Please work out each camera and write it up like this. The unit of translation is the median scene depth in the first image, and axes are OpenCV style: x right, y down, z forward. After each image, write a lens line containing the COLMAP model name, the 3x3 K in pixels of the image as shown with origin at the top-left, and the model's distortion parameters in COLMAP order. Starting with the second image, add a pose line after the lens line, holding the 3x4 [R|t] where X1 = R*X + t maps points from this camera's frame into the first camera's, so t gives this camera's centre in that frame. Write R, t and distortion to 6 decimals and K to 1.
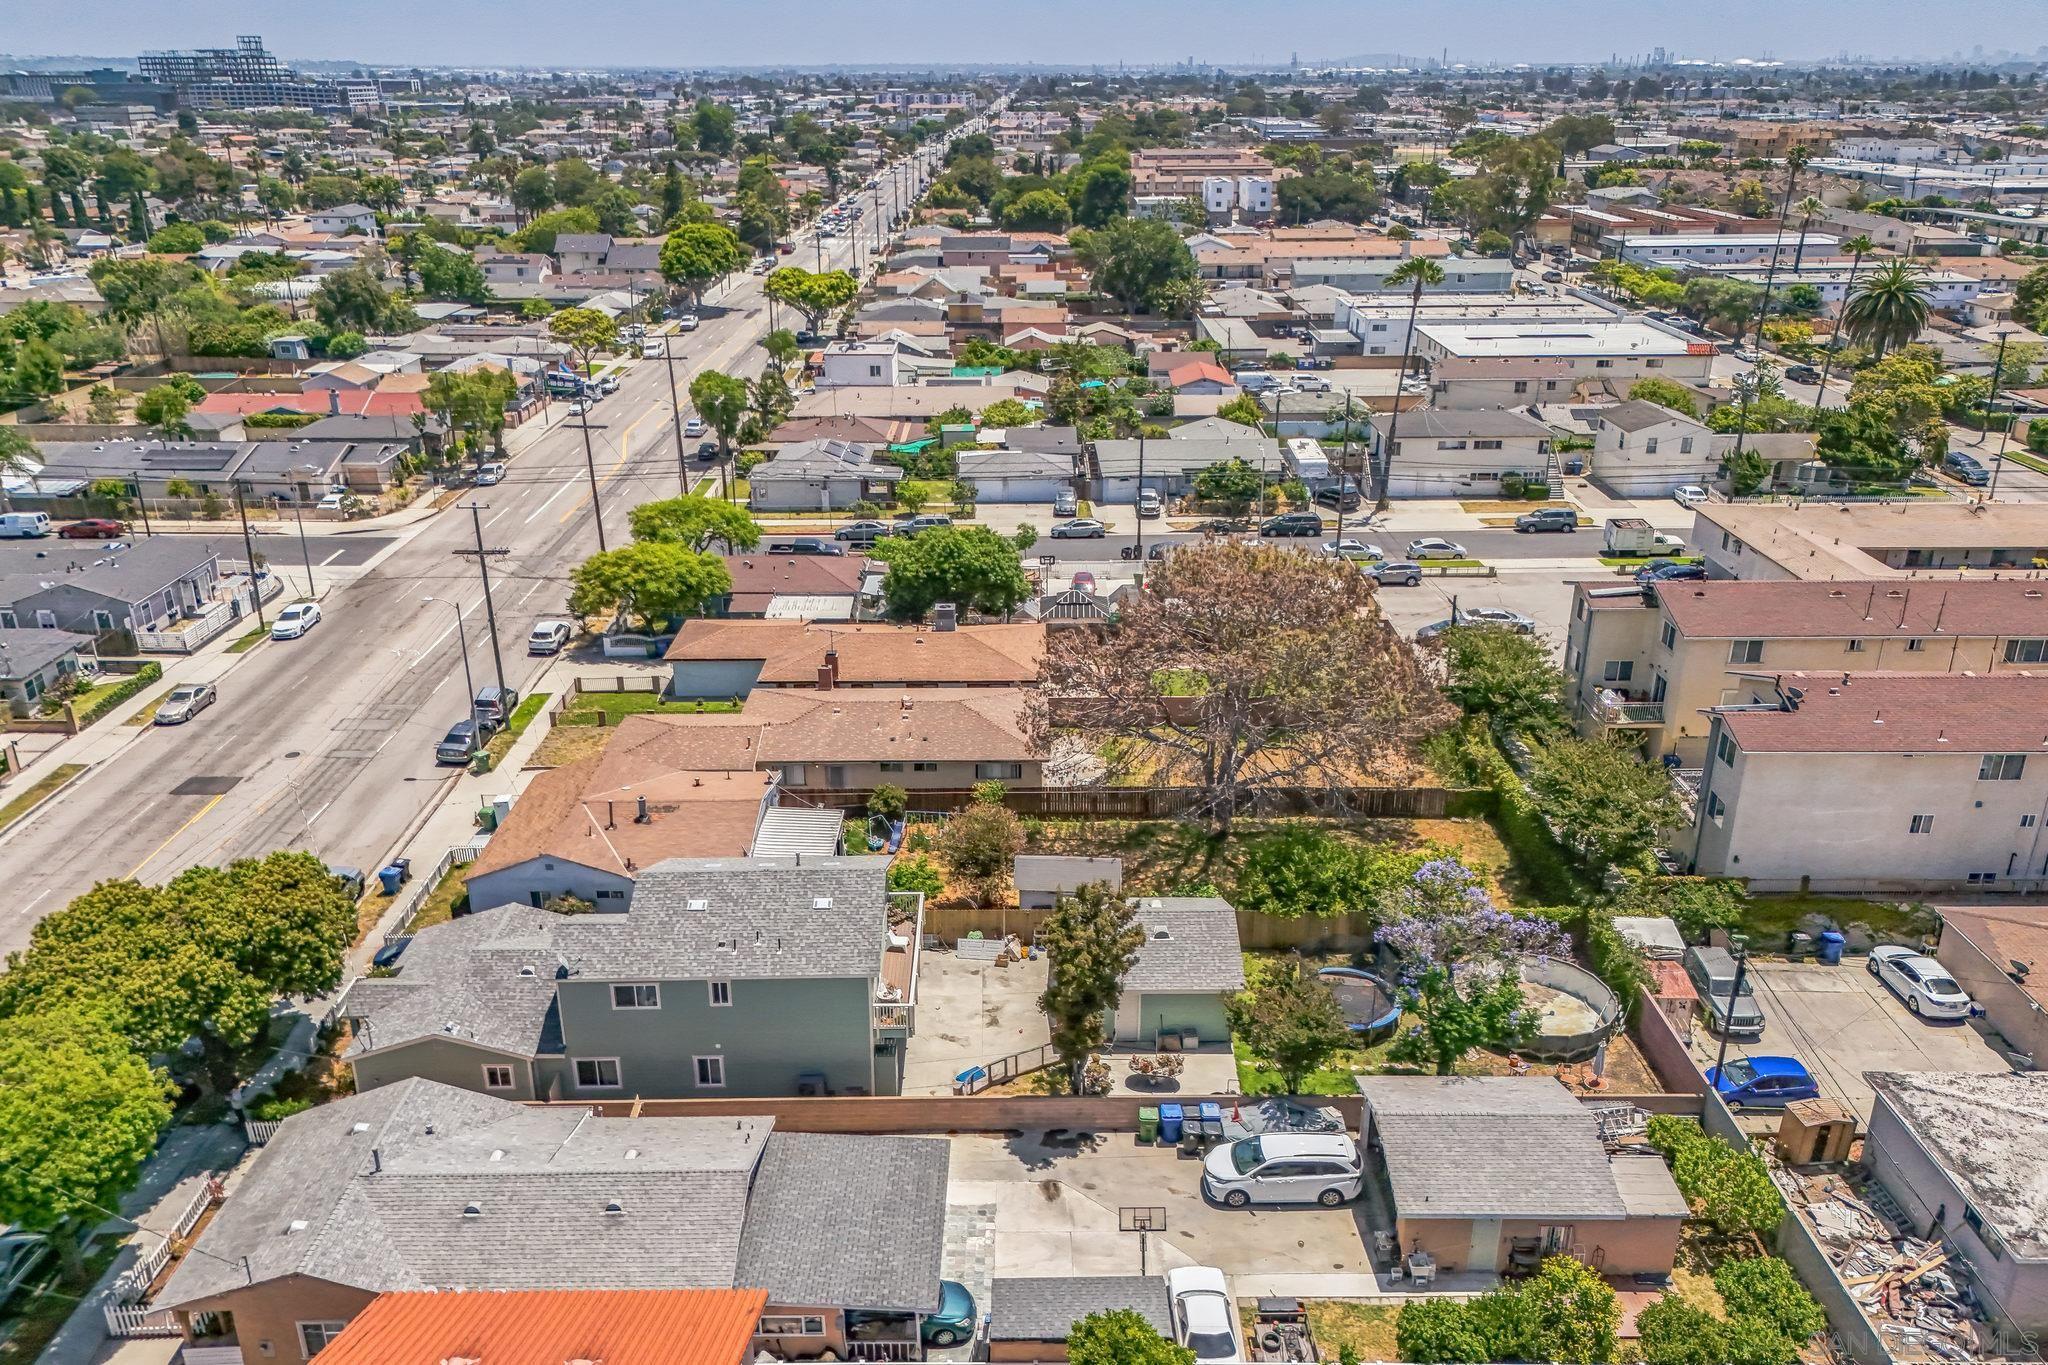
lens RADIAL K [[1530.8, 0, 1012.1], [0, 1530.8, 692.0], [0, 0, 1]] dist [0.046564, -0.048678]
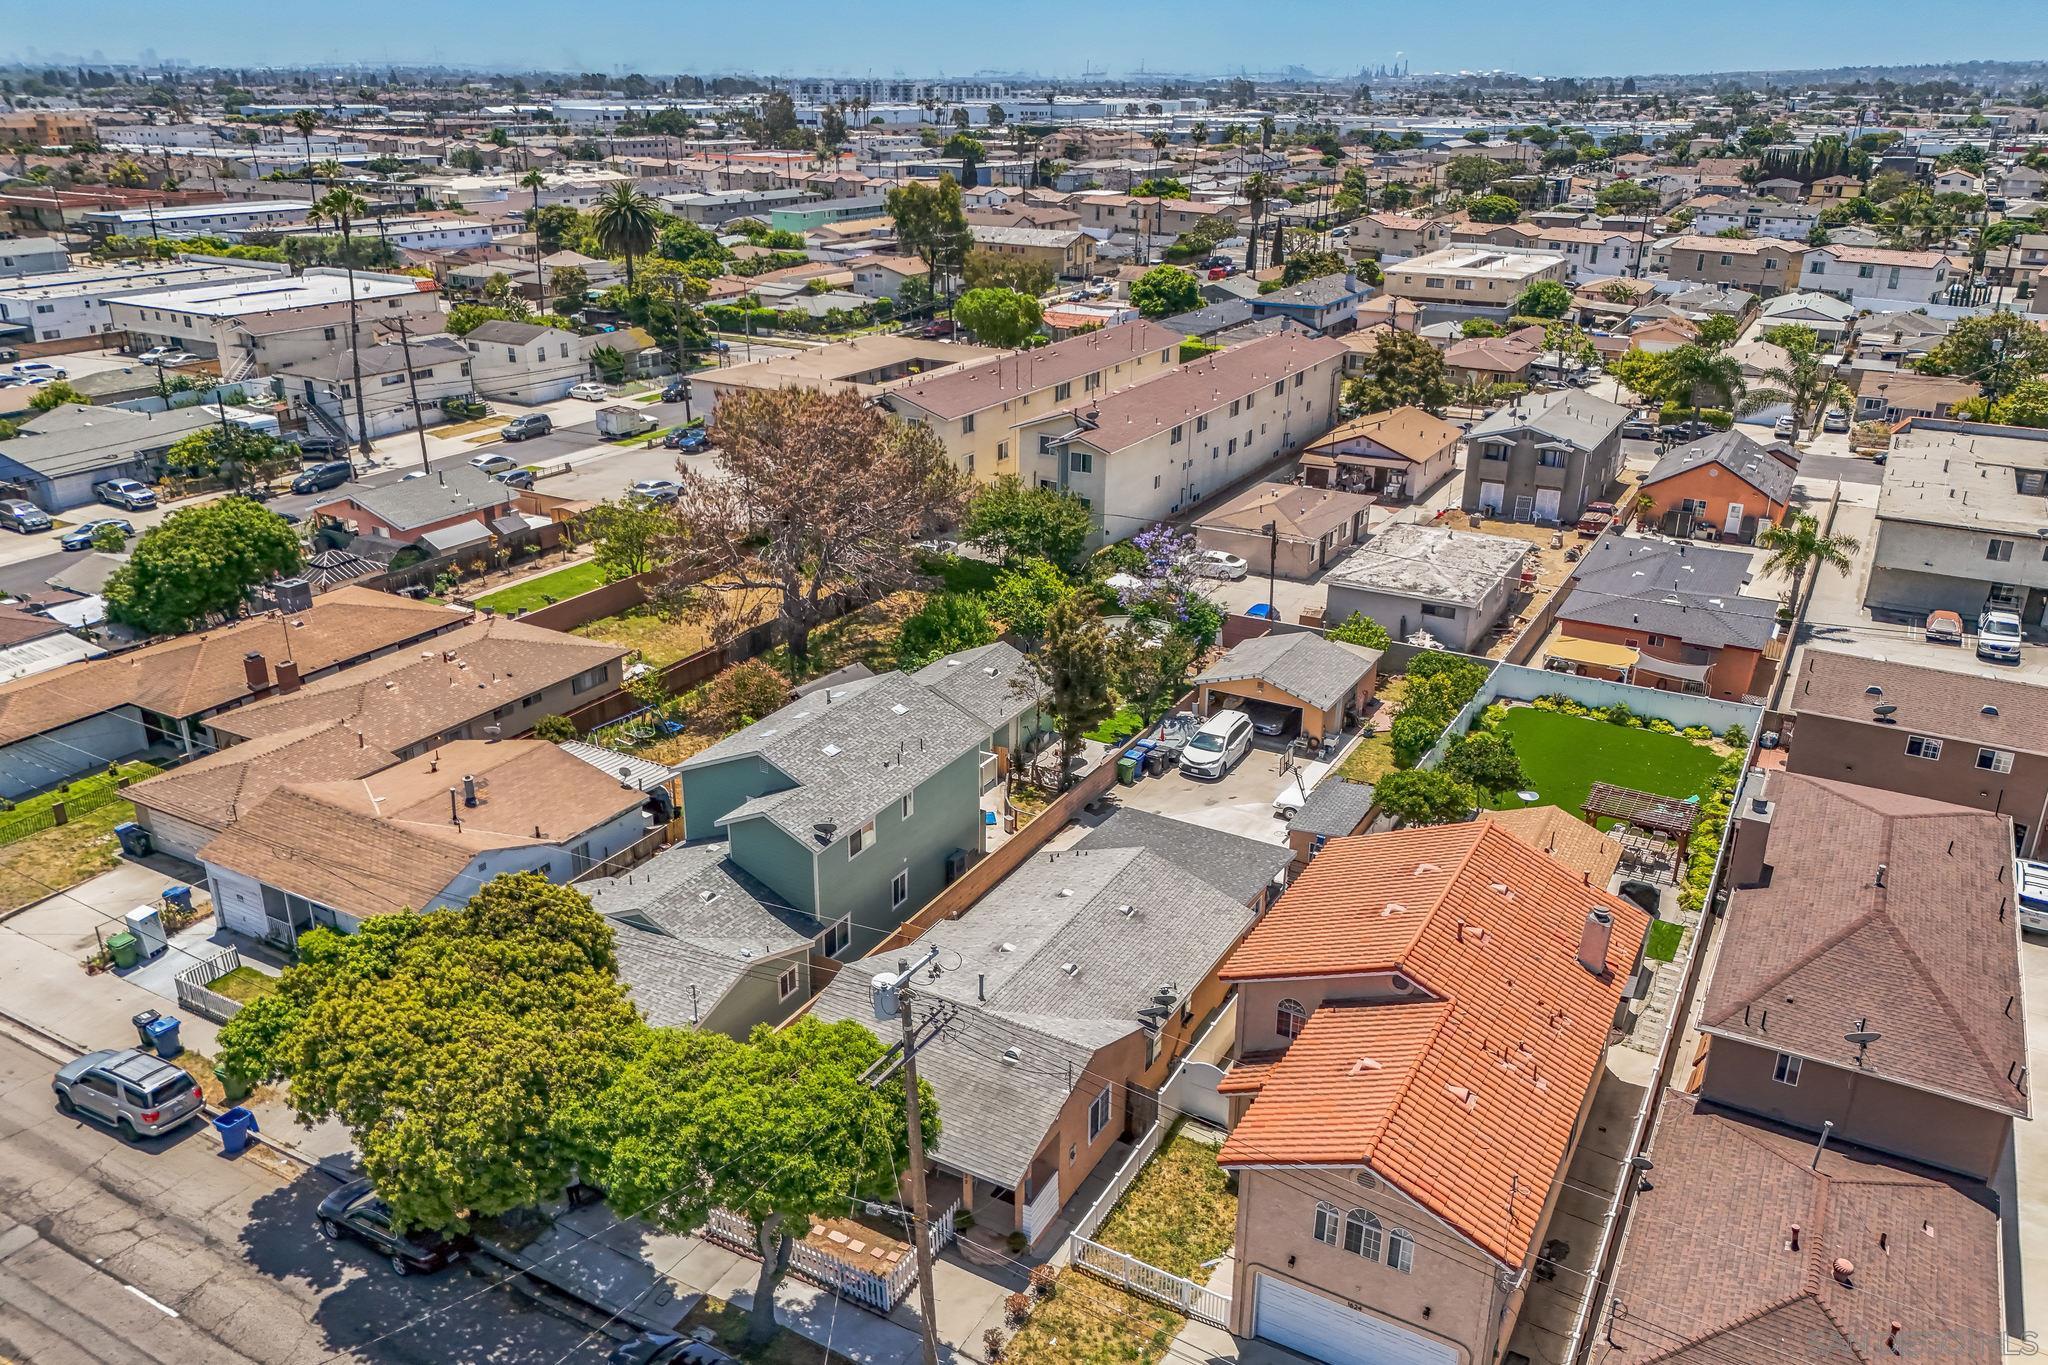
lens RADIAL K [[1530.8, 0, 1015.2], [0, 1530.8, 679.5], [0, 0, 1]] dist [0.046564, -0.048678]
pose [[0.487852, -0.307264, 0.817061, -0.546830], [0.313988, 0.935123, 0.164186, -0.019124], [-0.814501, 0.176449, 0.552679, 0.188208]]
